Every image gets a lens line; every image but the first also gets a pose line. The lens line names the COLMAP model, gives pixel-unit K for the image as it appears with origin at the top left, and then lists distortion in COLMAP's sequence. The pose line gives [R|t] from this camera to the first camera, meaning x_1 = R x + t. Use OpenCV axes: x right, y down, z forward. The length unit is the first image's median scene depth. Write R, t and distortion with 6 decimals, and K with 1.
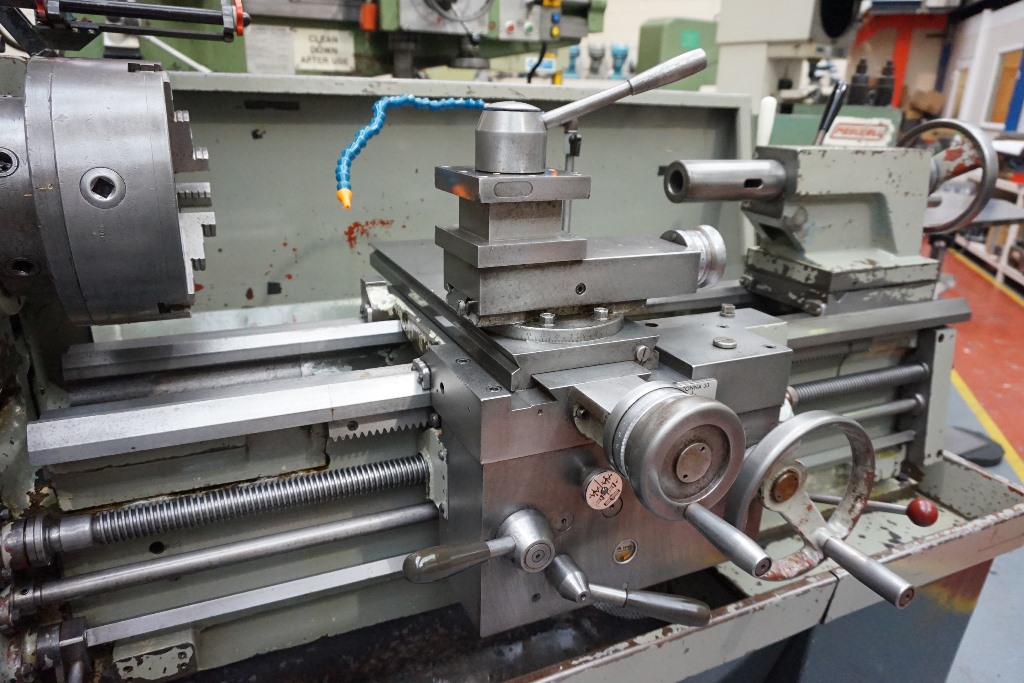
lens RADIAL K [[694.6, 0, 512.3], [0, 694.6, 343.2], [0, 0, 1]] dist [-0.034650, 0.019579]
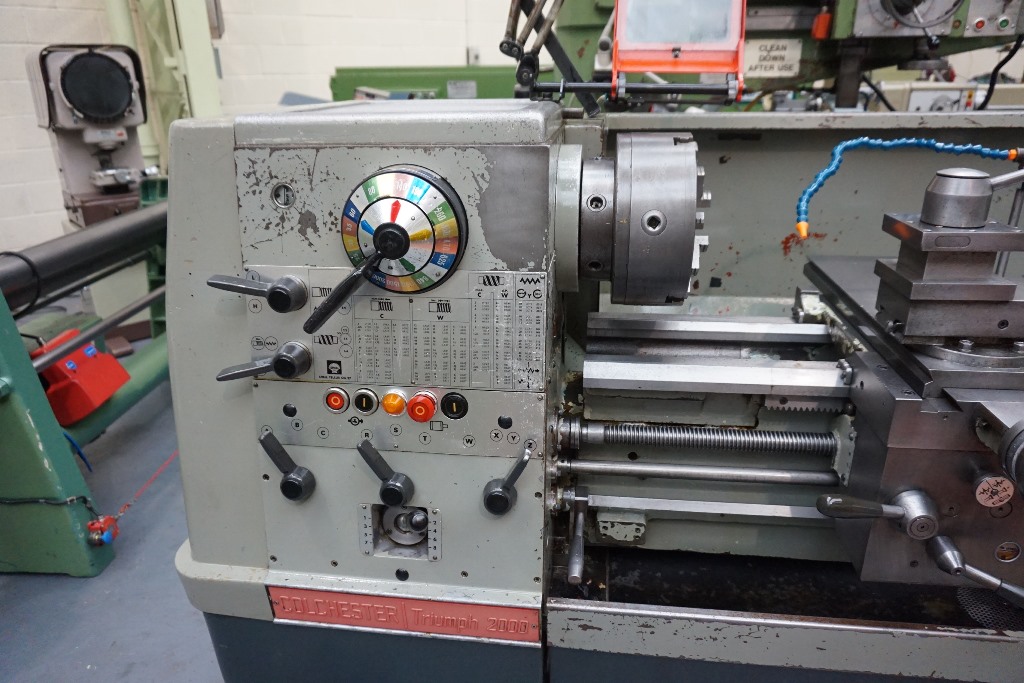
lens RADIAL K [[694.6, 0, 509.1], [0, 694.6, 346.9], [0, 0, 1]] dist [-0.034650, 0.019579]
pose [[0.847605, 0.153964, -0.507801, -0.014879], [-0.134601, 0.988065, 0.074907, -0.012668], [0.513273, 0.004858, 0.858212, -0.403468]]
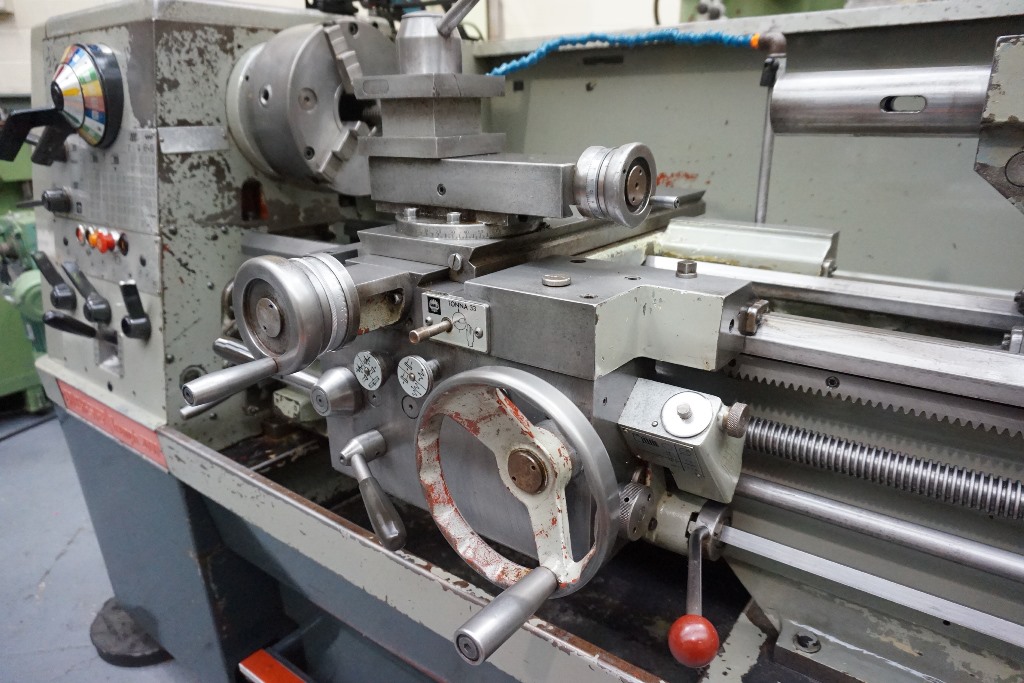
lens RADIAL K [[694.6, 0, 512.3], [0, 694.6, 342.2], [0, 0, 1]] dist [-0.034650, 0.019579]
pose [[0.462109, 0.248875, -0.851185, 0.962830], [-0.266131, 0.954493, 0.134599, -0.026052], [0.845949, 0.164327, 0.507313, 0.551491]]
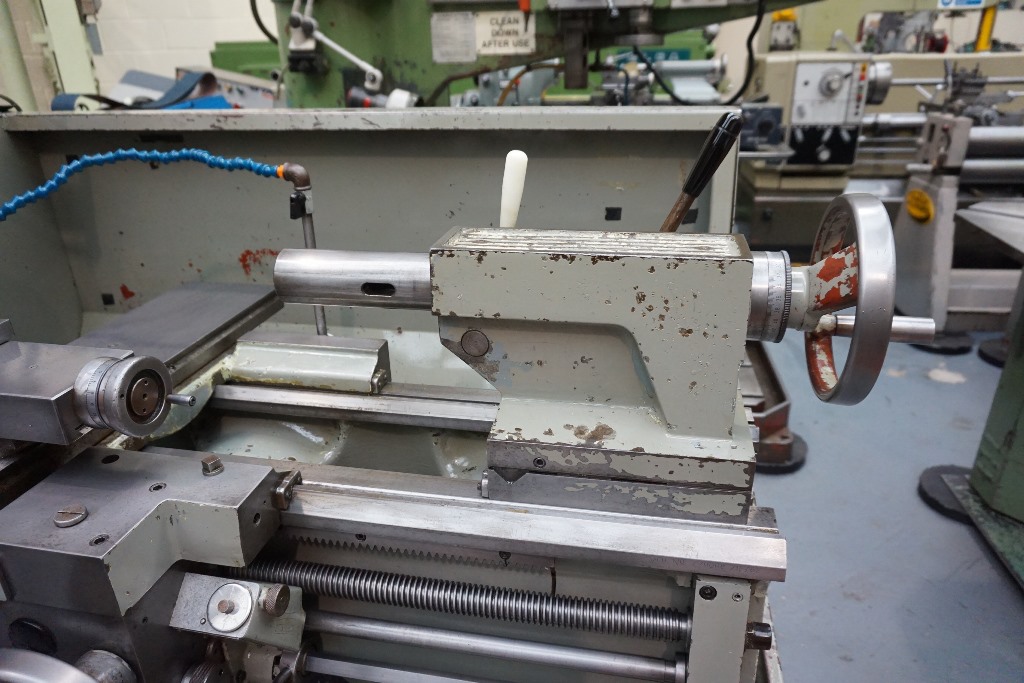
lens RADIAL K [[694.6, 0, 510.9], [0, 694.6, 341.9], [0, 0, 1]] dist [-0.034650, 0.019579]
pose [[0.803321, 0.193347, -0.563287, 1.095501], [-0.151375, 0.981059, 0.120866, -0.360634], [0.575987, -0.011827, 0.817374, 0.637017]]
